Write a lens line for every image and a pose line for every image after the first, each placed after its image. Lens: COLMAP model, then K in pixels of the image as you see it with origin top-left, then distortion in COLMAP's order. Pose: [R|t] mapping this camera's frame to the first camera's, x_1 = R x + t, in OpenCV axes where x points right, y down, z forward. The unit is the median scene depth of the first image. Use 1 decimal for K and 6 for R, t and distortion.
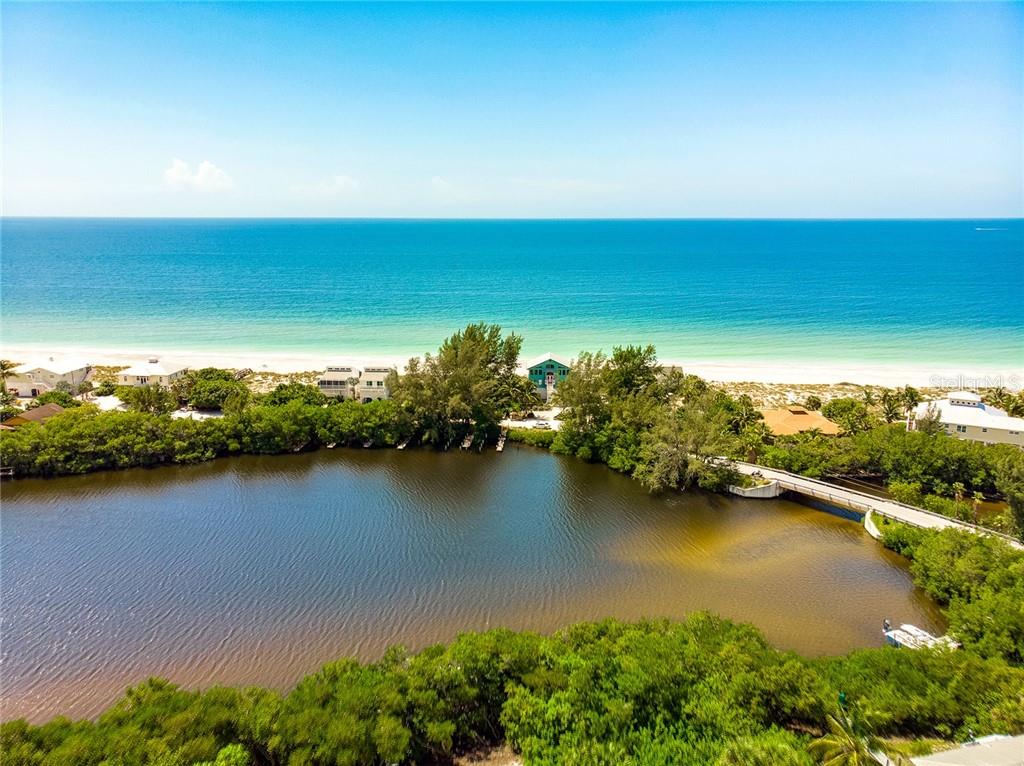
lens RADIAL K [[796.0, 0, 514.0], [0, 796.0, 380.6], [0, 0, 1]] dist [0.000246, -0.001503]
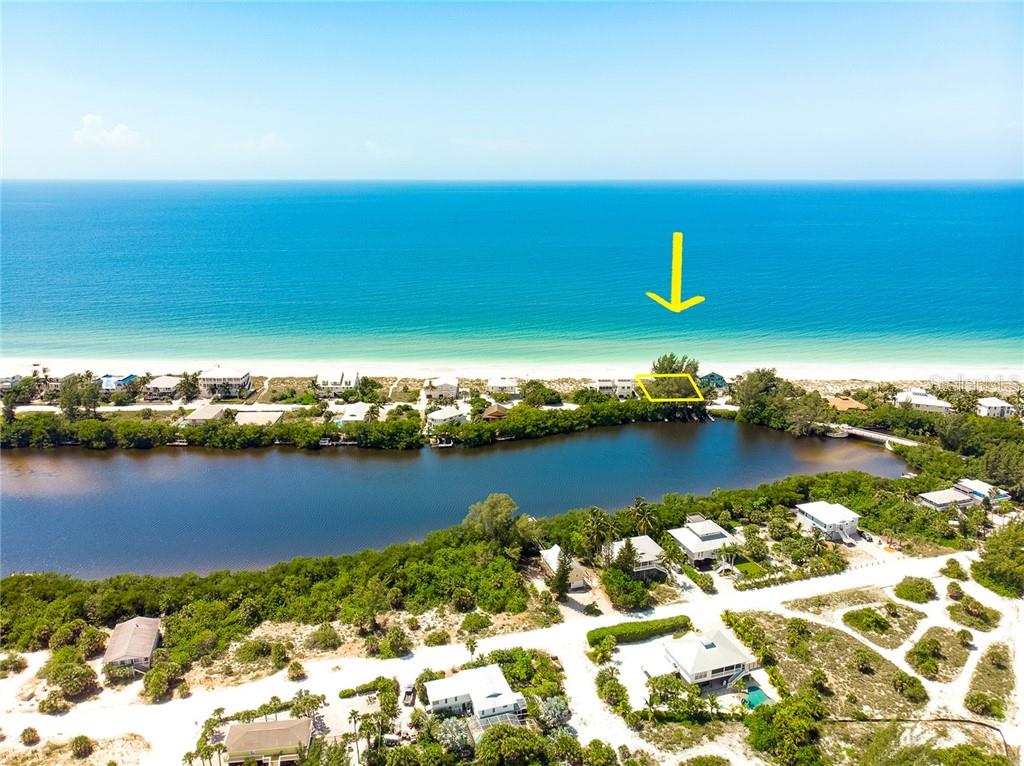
lens RADIAL K [[796.0, 0, 510.2], [0, 796.0, 383.1], [0, 0, 1]] dist [0.000246, -0.001503]
pose [[0.996951, -0.026150, 0.073515, -0.850953], [0.022317, 0.998372, 0.052494, -0.164772], [-0.074768, -0.050693, 0.995912, -1.307672]]
